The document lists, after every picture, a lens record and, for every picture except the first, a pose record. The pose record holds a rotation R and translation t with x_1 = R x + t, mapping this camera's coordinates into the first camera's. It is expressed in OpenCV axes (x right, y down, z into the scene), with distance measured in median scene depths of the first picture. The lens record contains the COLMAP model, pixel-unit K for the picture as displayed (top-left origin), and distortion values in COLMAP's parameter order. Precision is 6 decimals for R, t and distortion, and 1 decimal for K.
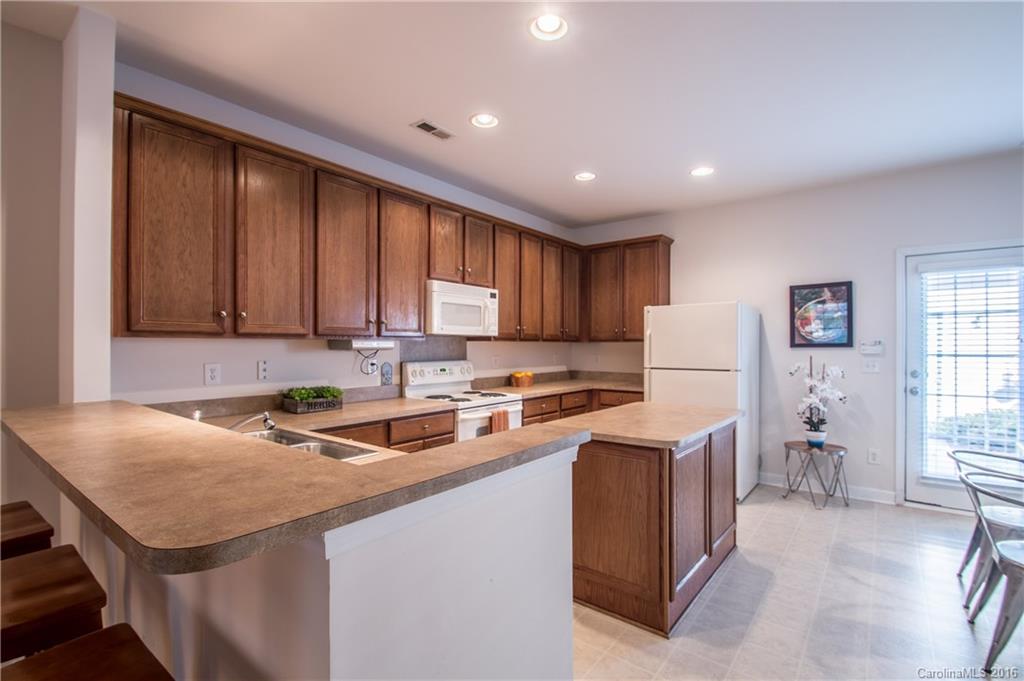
lens RADIAL K [[473.8, 0, 512.7], [0, 473.8, 344.3], [0, 0, 1]] dist [-0.003490, -0.007861]
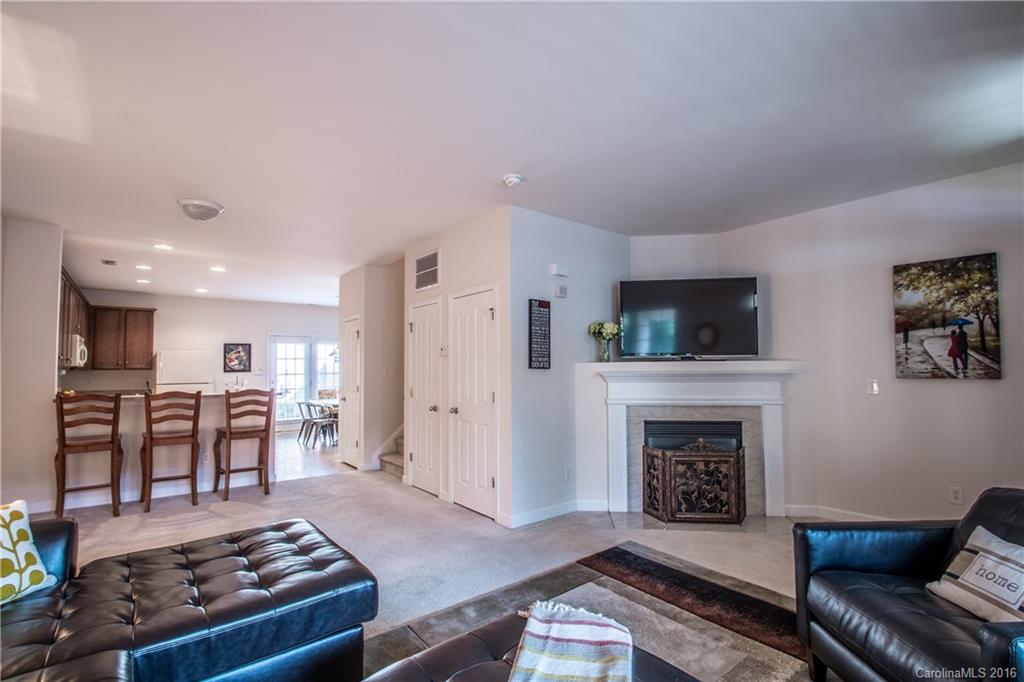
lens RADIAL K [[473.8, 0, 503.5], [0, 473.8, 353.7], [0, 0, 1]] dist [-0.003490, -0.007861]
pose [[0.248534, 0.028413, 0.968206, -1.282165], [0.004599, 0.999524, -0.030513, -0.006740], [-0.968612, 0.012036, 0.248285, -0.826649]]
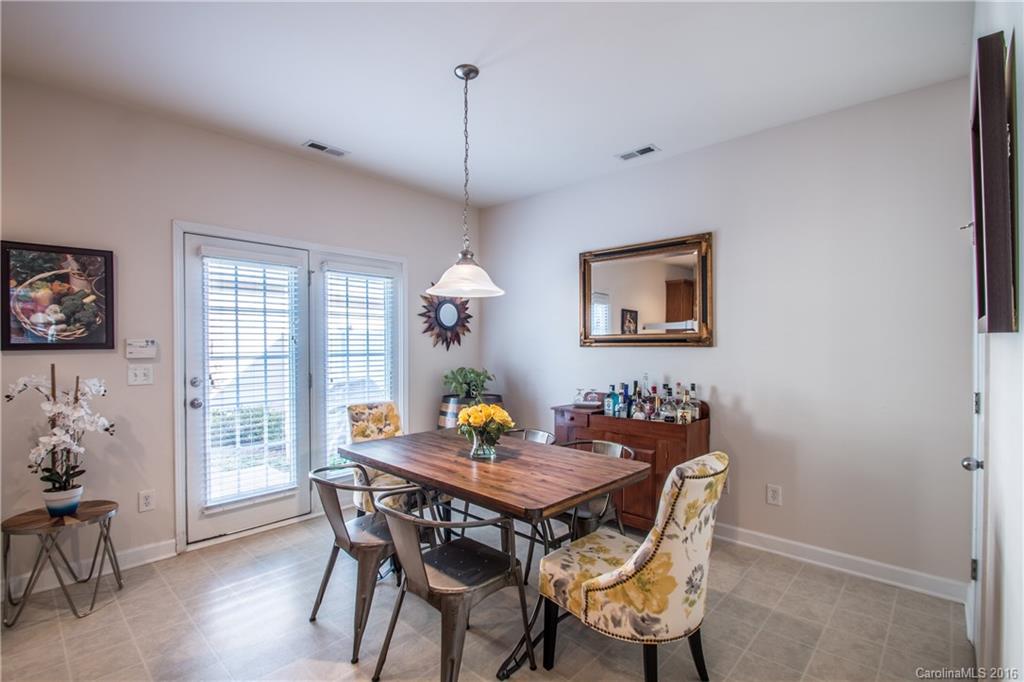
lens RADIAL K [[473.8, 0, 503.4], [0, 473.8, 348.3], [0, 0, 1]] dist [-0.003490, -0.007861]
pose [[0.082095, -0.004393, 0.996615, 0.093222], [0.000177, 0.999990, 0.004394, 0.002117], [-0.996624, -0.000184, 0.082095, 0.395106]]
